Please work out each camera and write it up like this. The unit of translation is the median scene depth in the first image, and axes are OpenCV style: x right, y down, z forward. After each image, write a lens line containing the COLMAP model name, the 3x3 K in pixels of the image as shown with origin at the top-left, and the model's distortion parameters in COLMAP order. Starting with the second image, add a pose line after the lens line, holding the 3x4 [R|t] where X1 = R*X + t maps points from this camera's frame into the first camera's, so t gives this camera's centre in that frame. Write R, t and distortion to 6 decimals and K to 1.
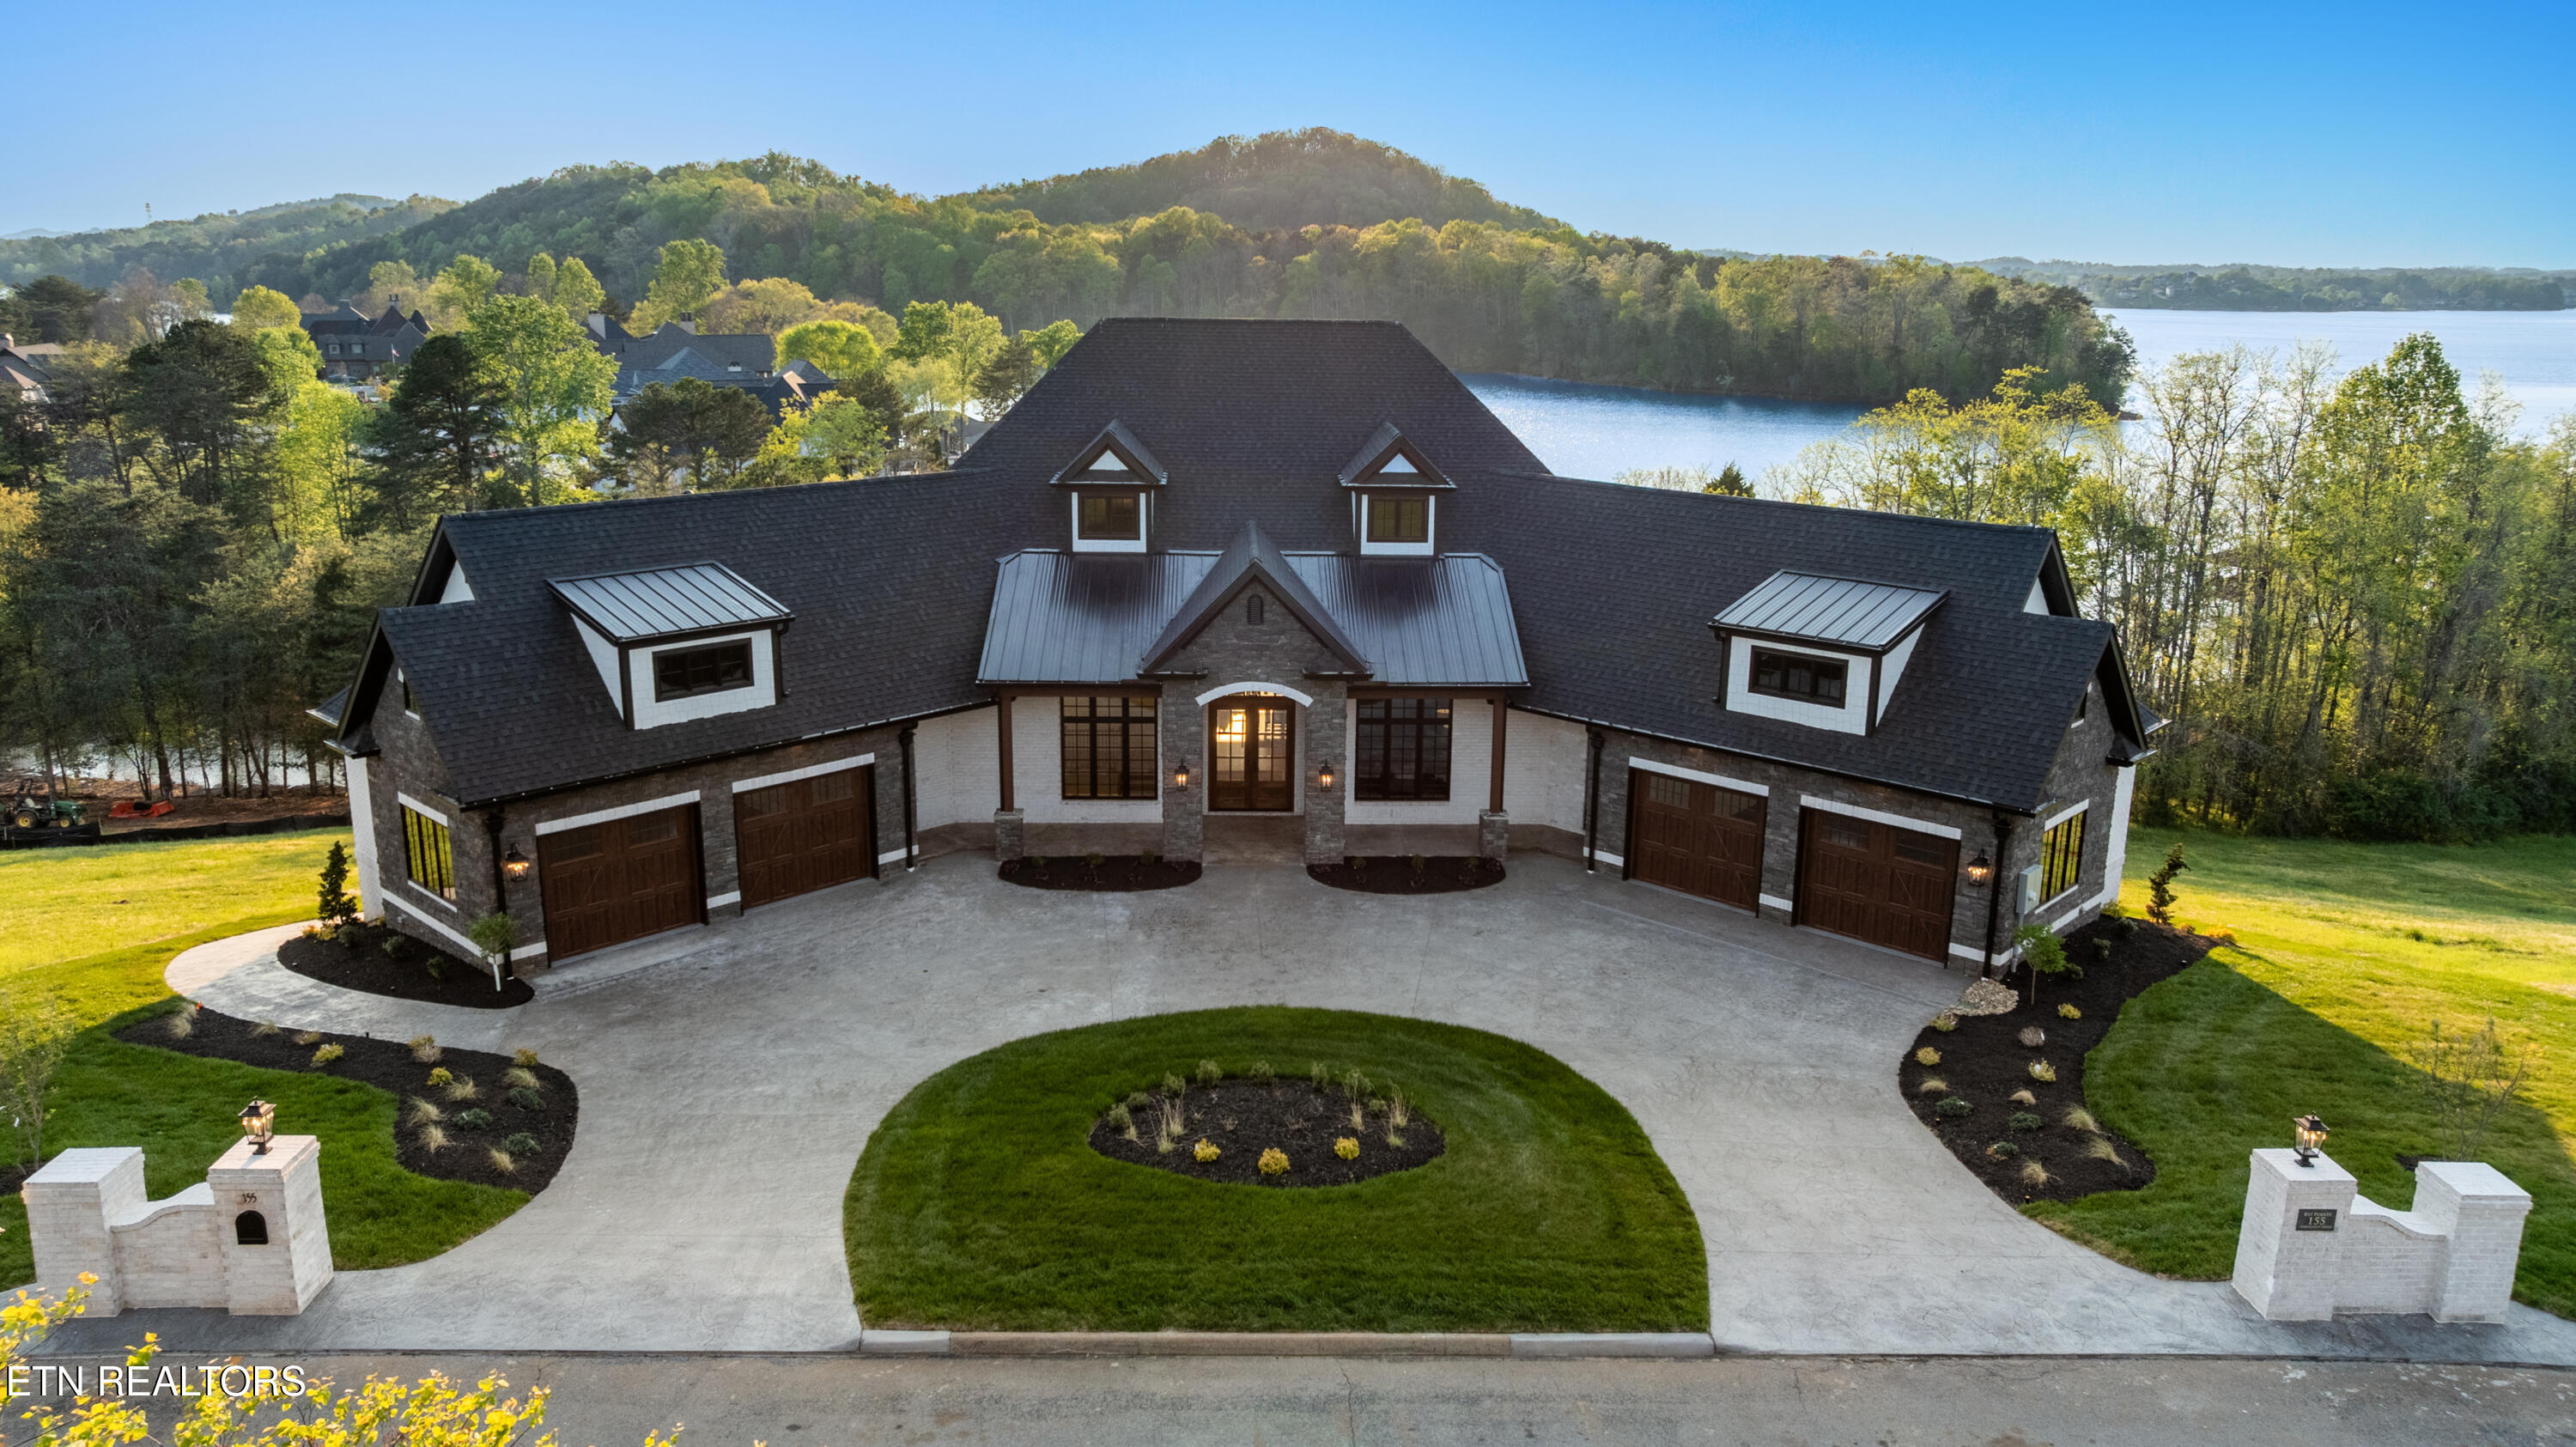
lens RADIAL K [[1799.5, 0, 1283.2], [0, 1799.5, 746.9], [0, 0, 1]] dist [-0.040854, 0.052968]
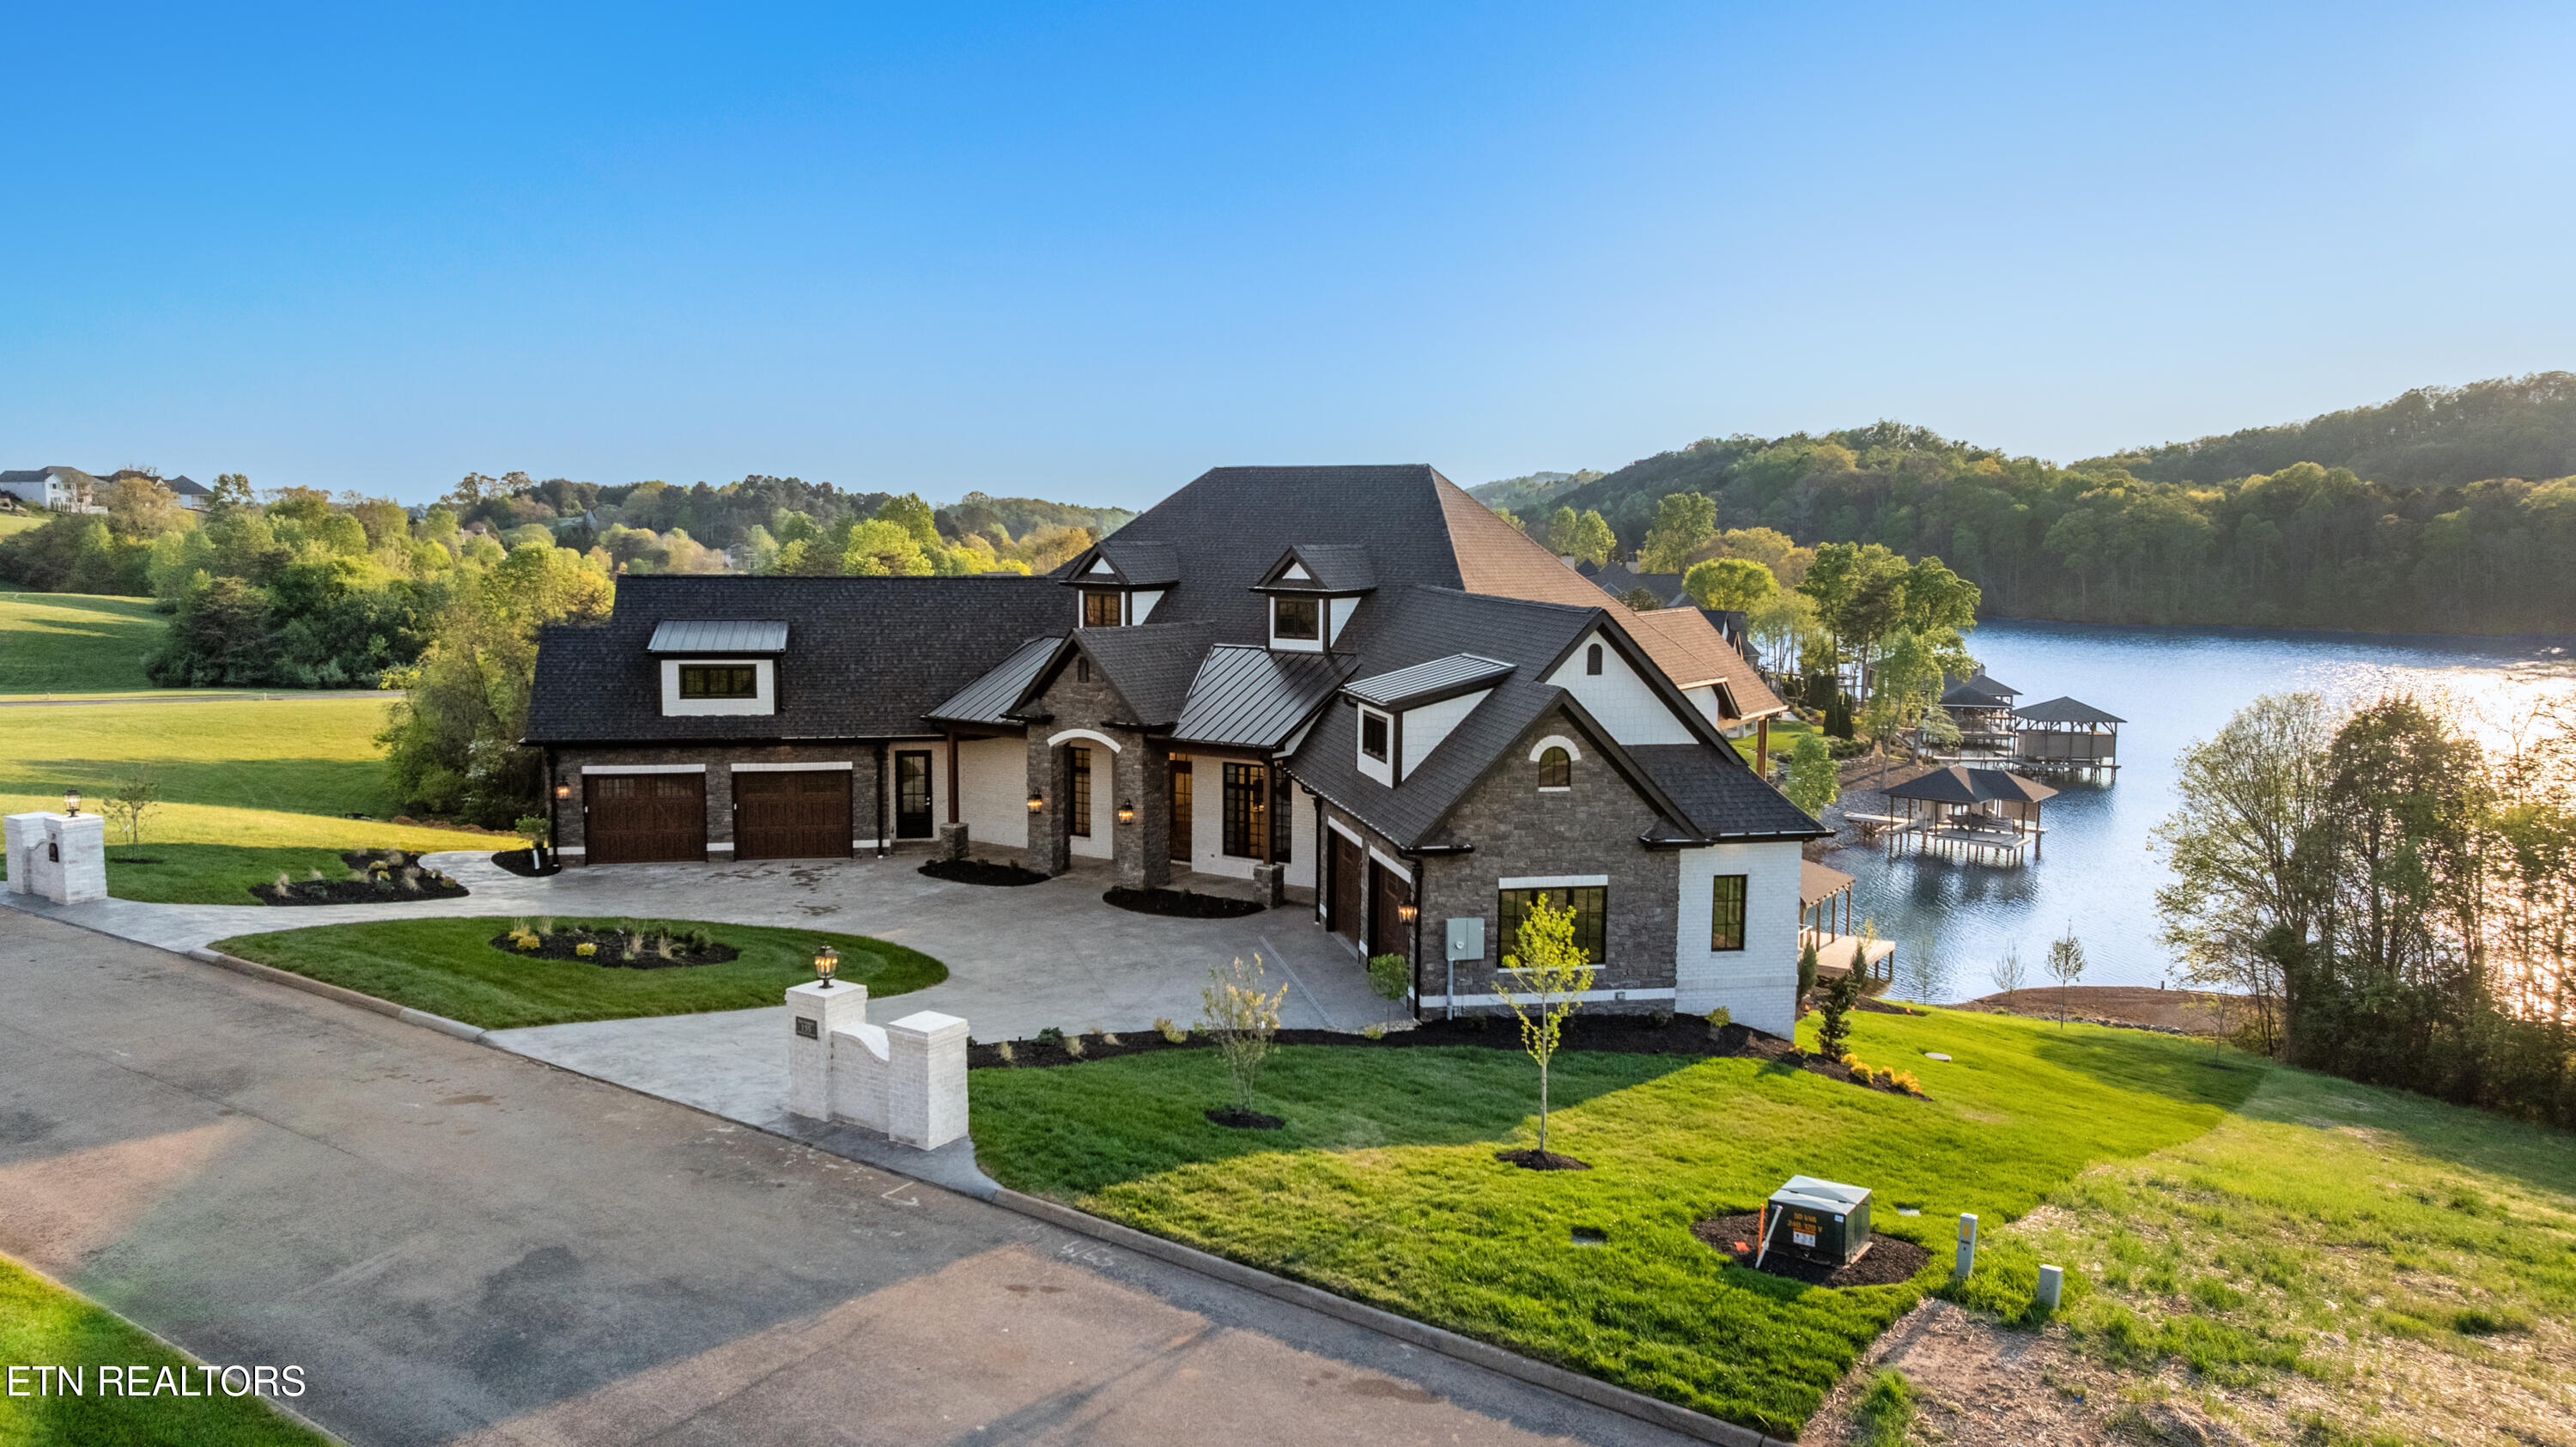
lens RADIAL K [[1799.9, 0, 1288.0], [0, 1799.9, 723.5], [0, 0, 1]] dist [-0.037352, 0.041792]
pose [[0.821337, 0.057663, -0.567521, 0.844365], [-0.145905, 0.983020, -0.111280, 0.080734], [0.551468, 0.174203, 0.815804, 0.072752]]
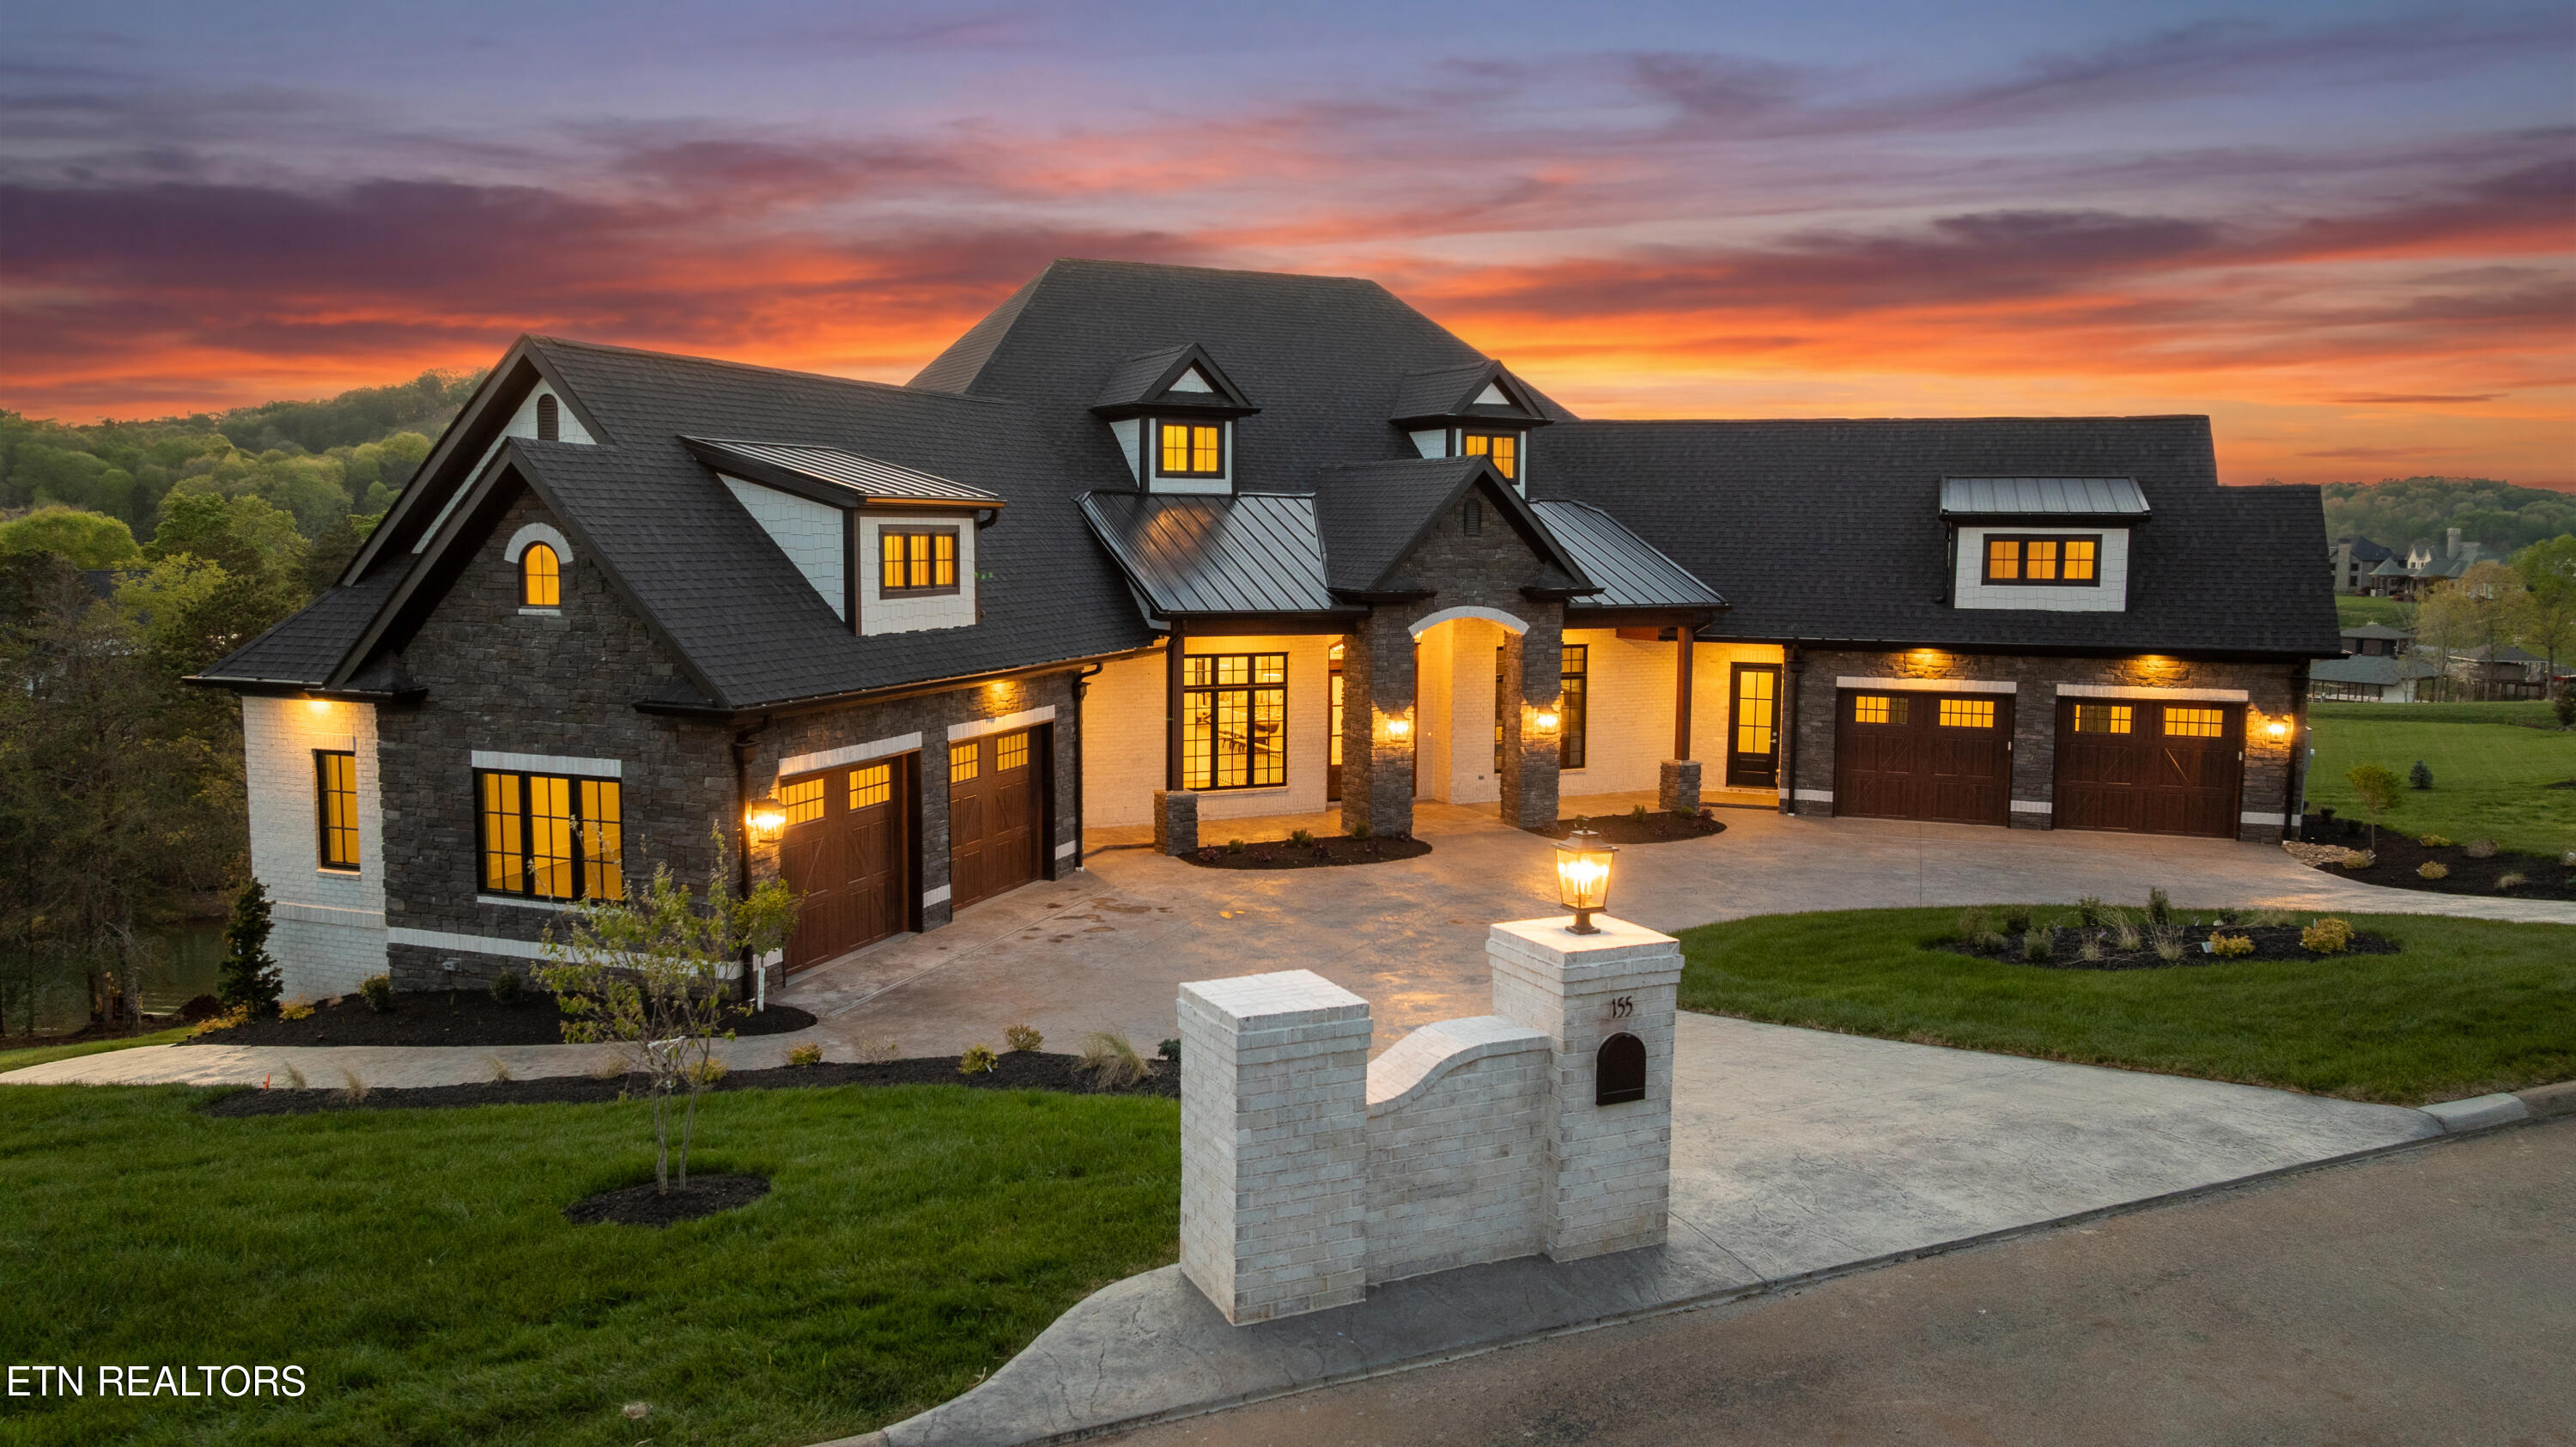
lens RADIAL K [[1815.3, 0, 1282.0], [0, 1815.3, 711.6], [0, 0, 1]] dist [-0.043257, 0.044764]
pose [[0.916104, -0.046564, 0.398227, -0.461069], [0.106366, 0.985869, -0.129415, 0.118618], [-0.386574, 0.160915, 0.908112, 0.287255]]
